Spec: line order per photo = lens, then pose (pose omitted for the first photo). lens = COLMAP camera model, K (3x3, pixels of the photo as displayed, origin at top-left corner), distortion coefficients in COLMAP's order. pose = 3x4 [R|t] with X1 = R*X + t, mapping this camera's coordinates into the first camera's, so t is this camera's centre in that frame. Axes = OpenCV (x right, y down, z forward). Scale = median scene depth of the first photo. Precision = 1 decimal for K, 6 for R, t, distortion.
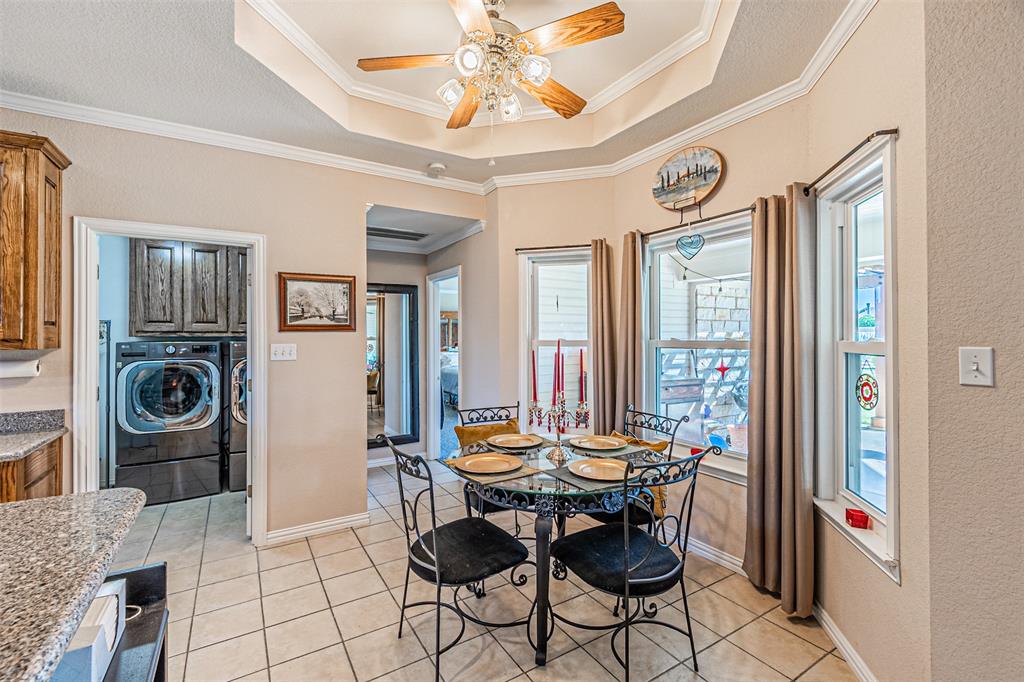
lens RADIAL K [[455.6, 0, 506.6], [0, 455.6, 329.6], [0, 0, 1]] dist [0.009165, -0.002340]
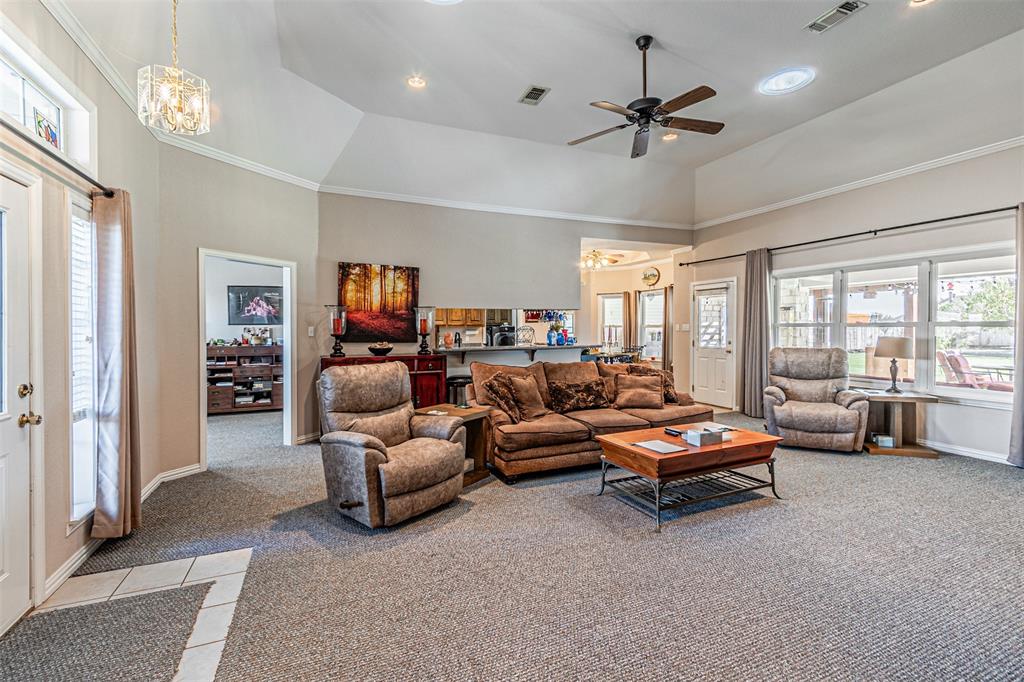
lens RADIAL K [[455.6, 0, 514.6], [0, 455.6, 333.3], [0, 0, 1]] dist [0.009165, -0.002340]
pose [[0.992717, 0.007378, -0.120247, -0.170123], [-0.003804, 0.999545, 0.029921, -0.007338], [0.120413, -0.029246, 0.992293, -2.219134]]
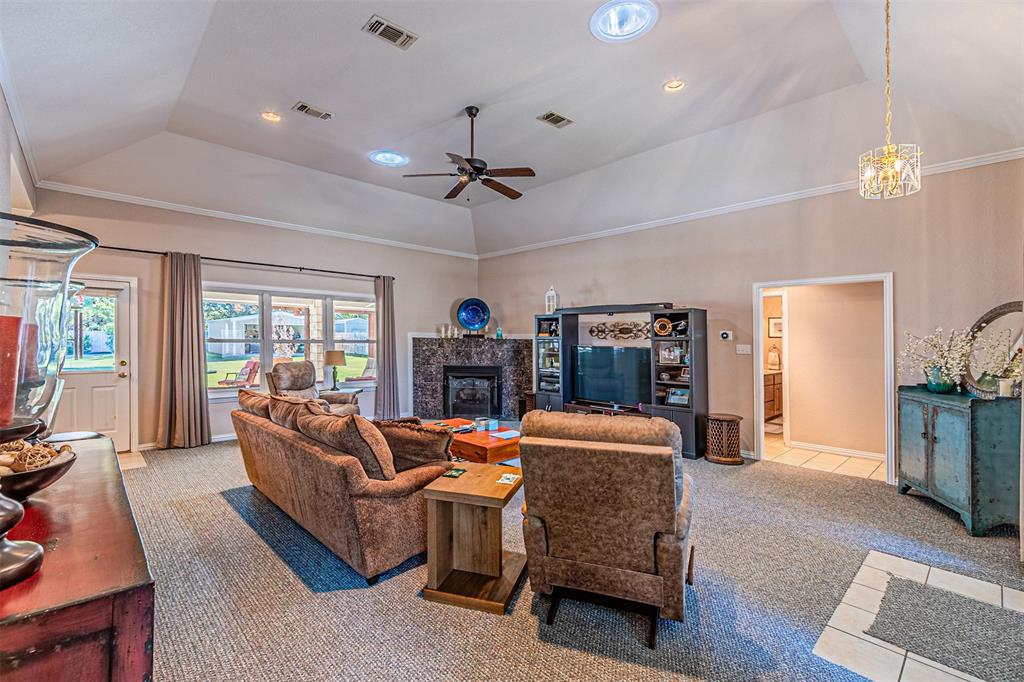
lens RADIAL K [[455.6, 0, 486.8], [0, 455.6, 332.0], [0, 0, 1]] dist [0.009165, -0.002340]
pose [[-0.204827, 0.020491, 0.978584, -1.312379], [-0.024255, 0.999368, -0.026003, -0.001765], [-0.978498, -0.029061, -0.204200, -0.836082]]
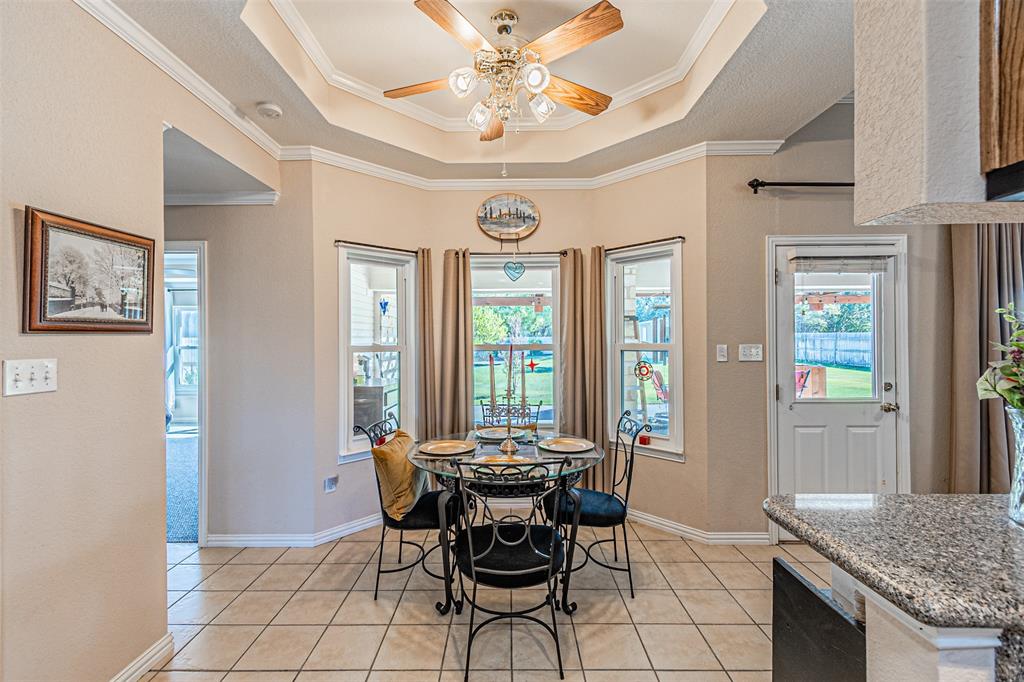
lens RADIAL K [[455.6, 0, 502.4], [0, 455.6, 337.9], [0, 0, 1]] dist [0.009165, -0.002340]
pose [[0.512143, 0.003968, 0.858891, -0.639673], [-0.008813, 0.999961, 0.000635, 0.005062], [-0.858855, -0.007894, 0.512158, 0.328034]]
